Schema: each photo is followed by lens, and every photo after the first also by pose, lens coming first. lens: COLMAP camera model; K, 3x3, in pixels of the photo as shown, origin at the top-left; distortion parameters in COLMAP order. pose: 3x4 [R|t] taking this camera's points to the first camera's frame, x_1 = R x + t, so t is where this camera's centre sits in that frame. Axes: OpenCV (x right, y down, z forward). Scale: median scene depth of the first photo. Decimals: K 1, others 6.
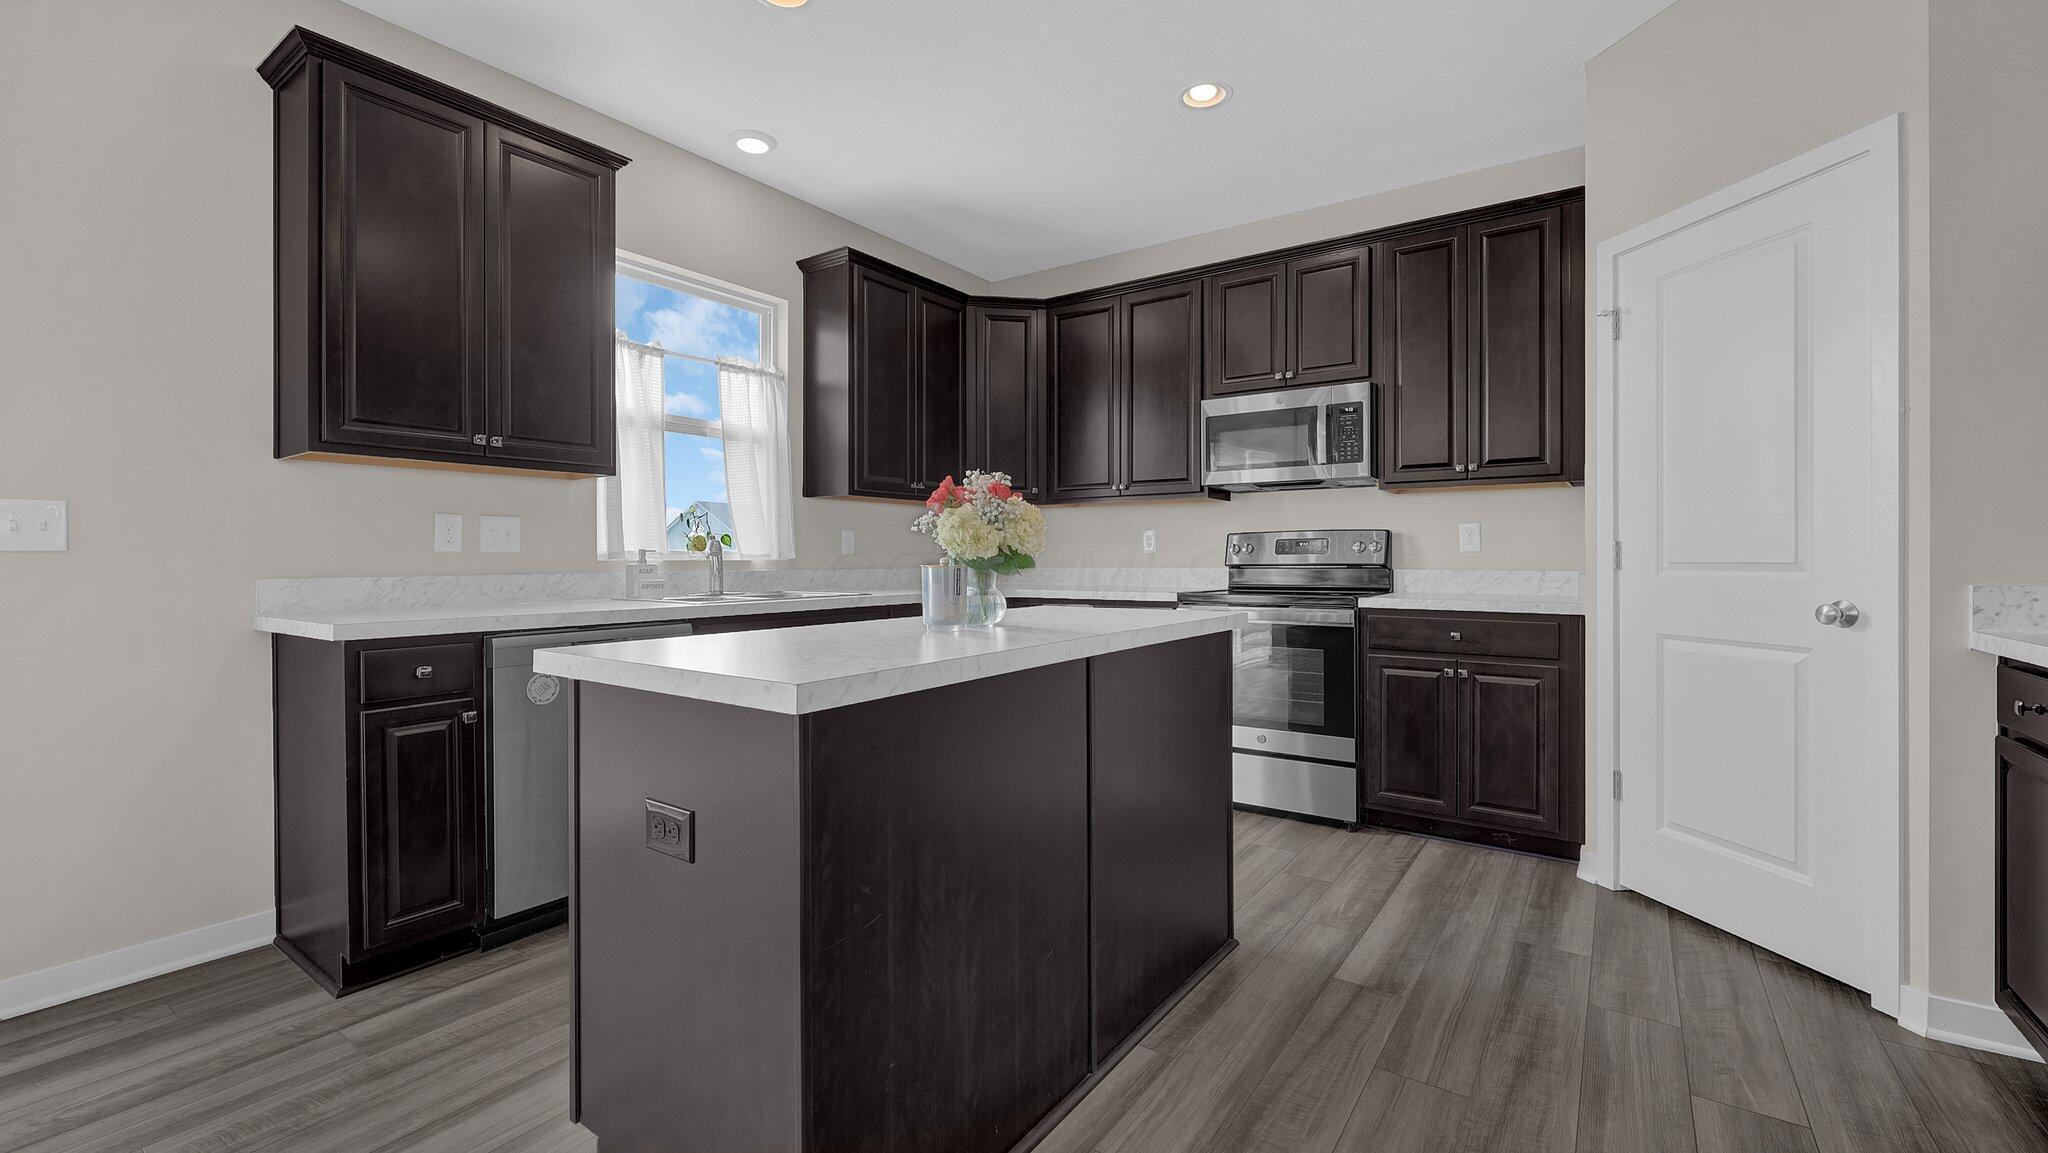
lens RADIAL K [[843.9, 0, 1020.5], [0, 843.9, 557.2], [0, 0, 1]] dist [0.000224, 0.000491]
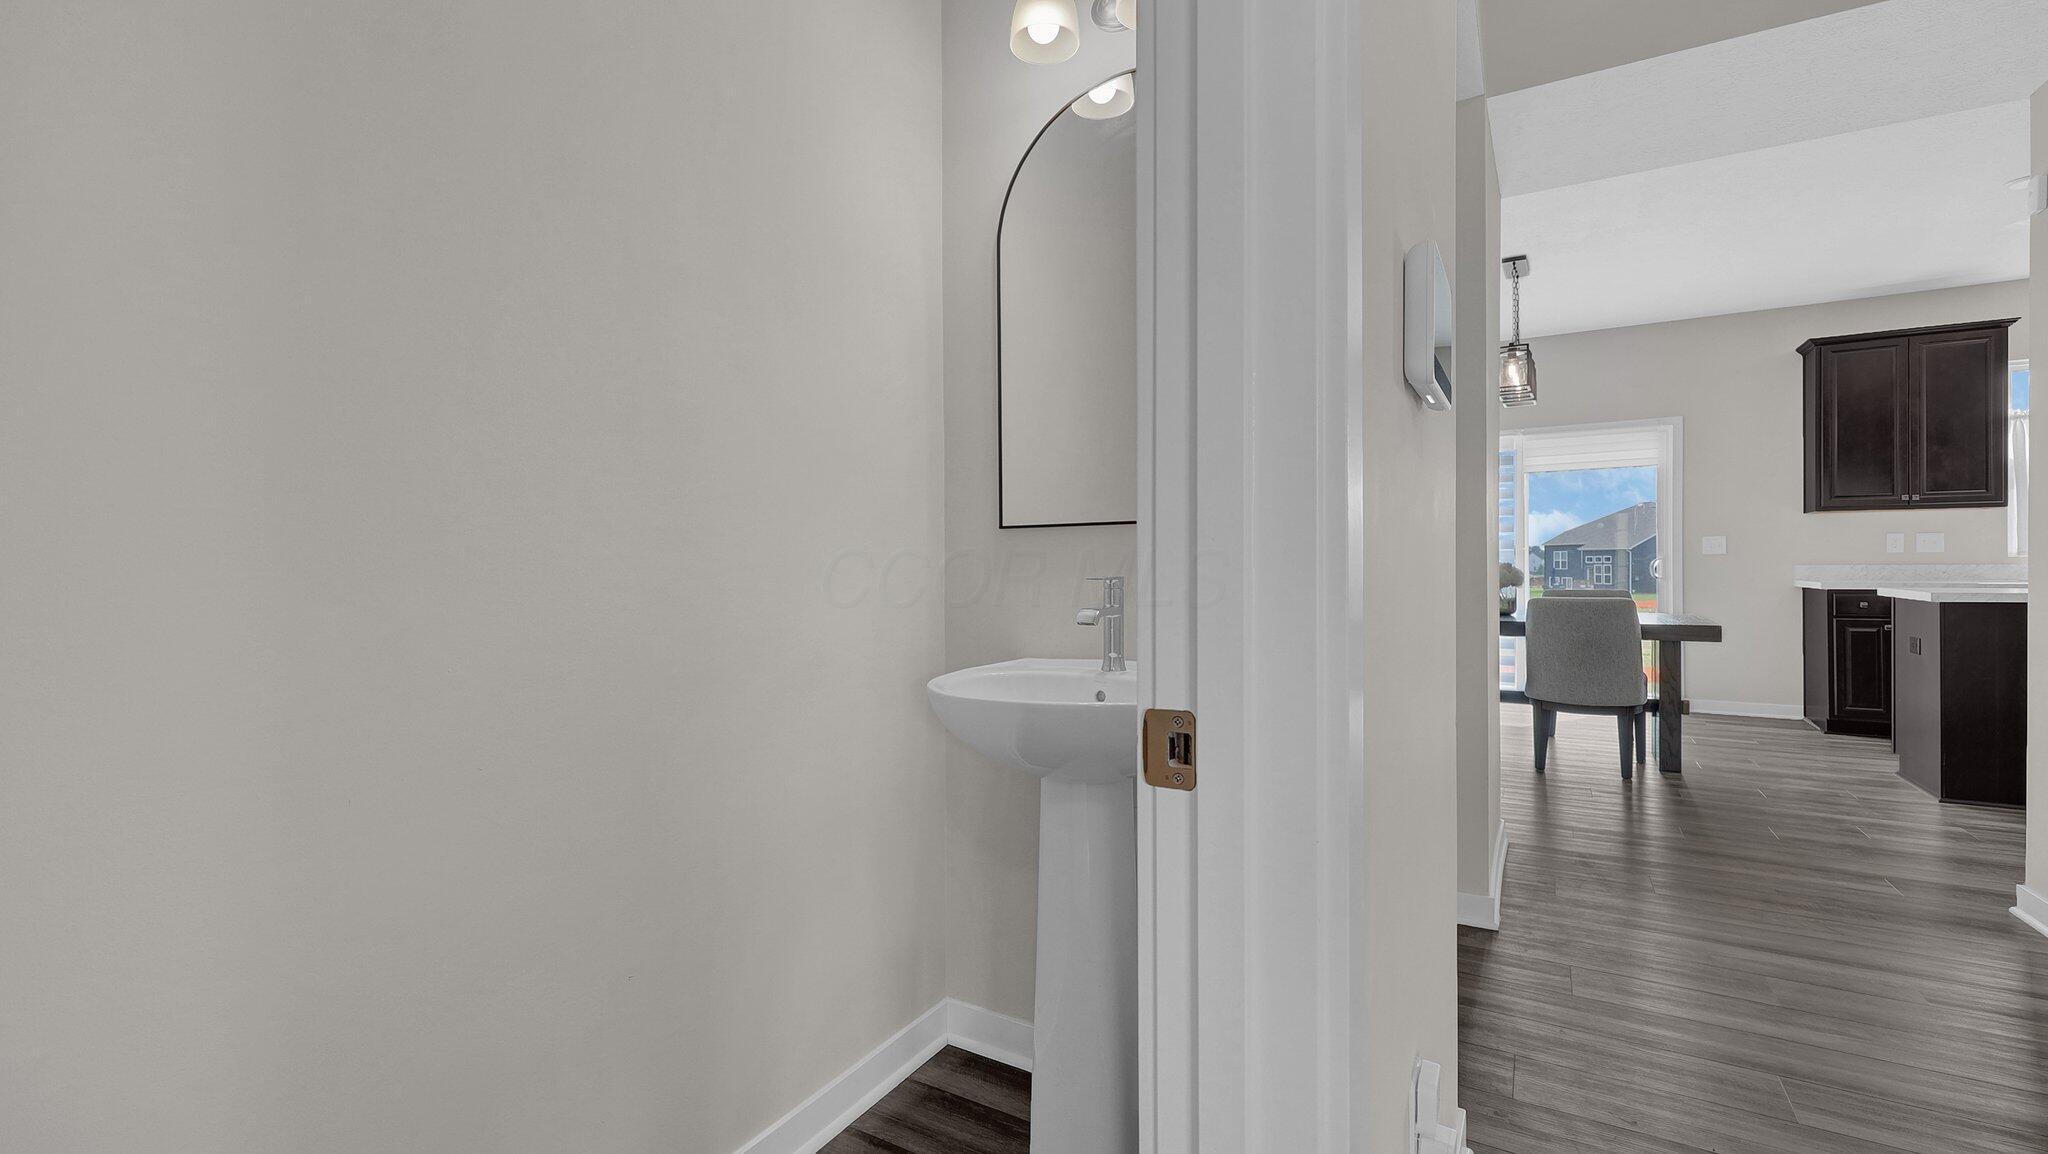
lens RADIAL K [[821.5, 0, 1026.4], [0, 821.5, 565.1], [0, 0, 1]] dist [0.000073, 0.000042]
pose [[0.053782, 0.007558, -0.998524, 1.002347], [0.008652, 0.999930, 0.008034, -0.008881], [0.998515, -0.009071, 0.053713, -1.000097]]
